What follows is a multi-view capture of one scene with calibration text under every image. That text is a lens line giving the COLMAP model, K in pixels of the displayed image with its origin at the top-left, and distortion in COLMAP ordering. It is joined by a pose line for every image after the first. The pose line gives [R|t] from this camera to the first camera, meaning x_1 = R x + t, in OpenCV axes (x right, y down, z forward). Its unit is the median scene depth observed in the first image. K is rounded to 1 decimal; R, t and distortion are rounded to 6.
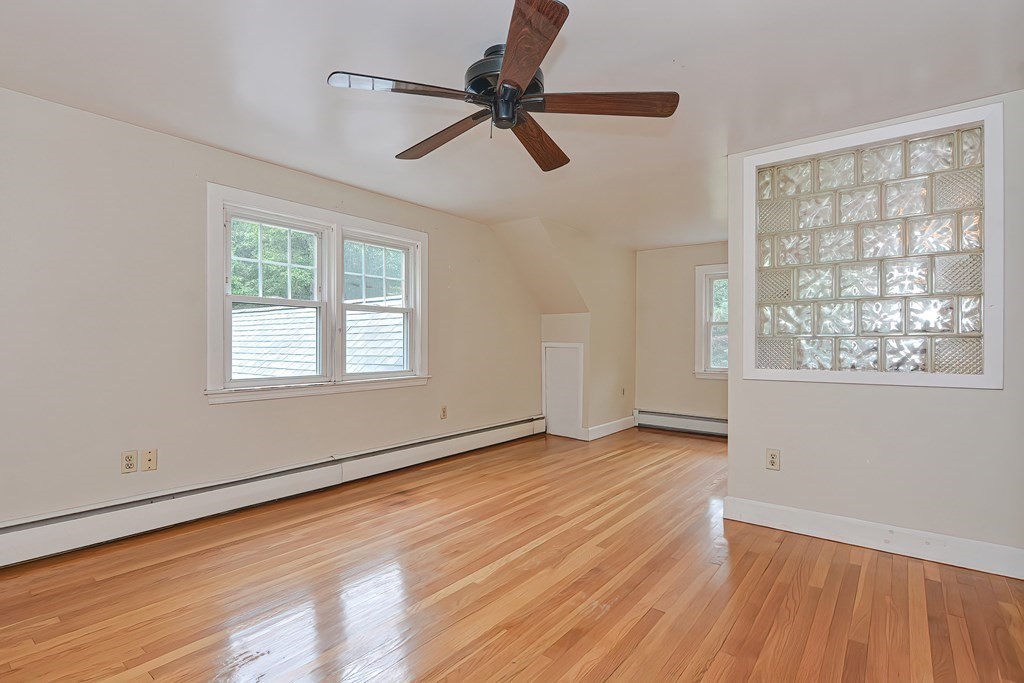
lens RADIAL K [[491.6, 0, 506.8], [0, 491.6, 342.9], [0, 0, 1]] dist [0.001536, -0.008928]
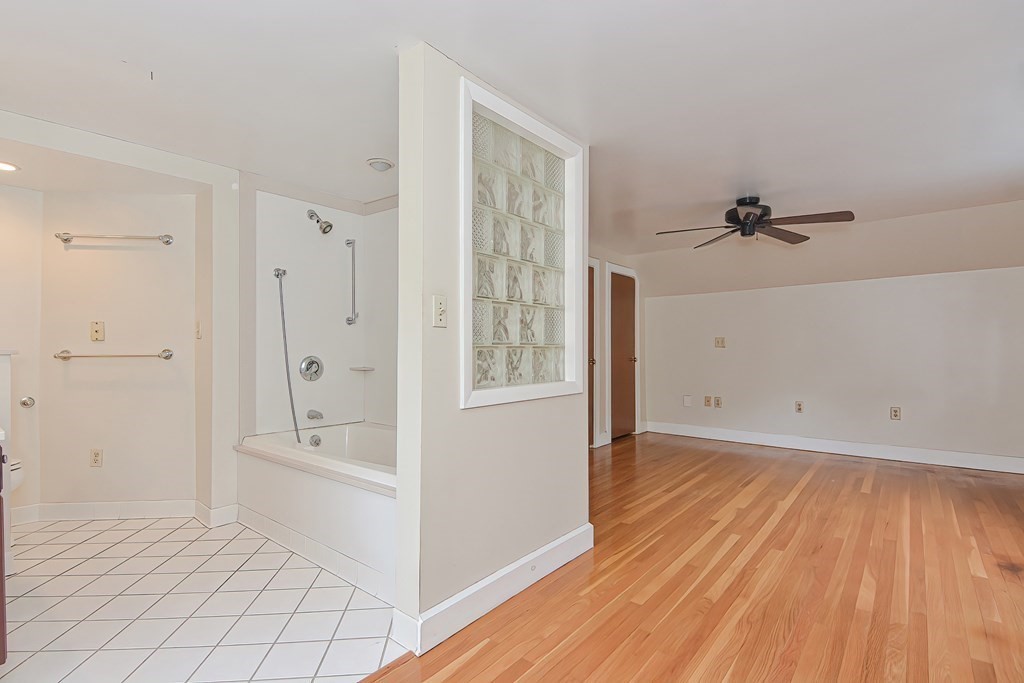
lens RADIAL K [[491.6, 0, 506.8], [0, 491.6, 342.9], [0, 0, 1]] dist [0.001536, -0.008928]
pose [[-0.999944, -0.000500, 0.010534, 0.619665], [-0.000553, 0.999988, -0.004969, -0.016841], [-0.010532, -0.004975, -0.999932, 1.990598]]
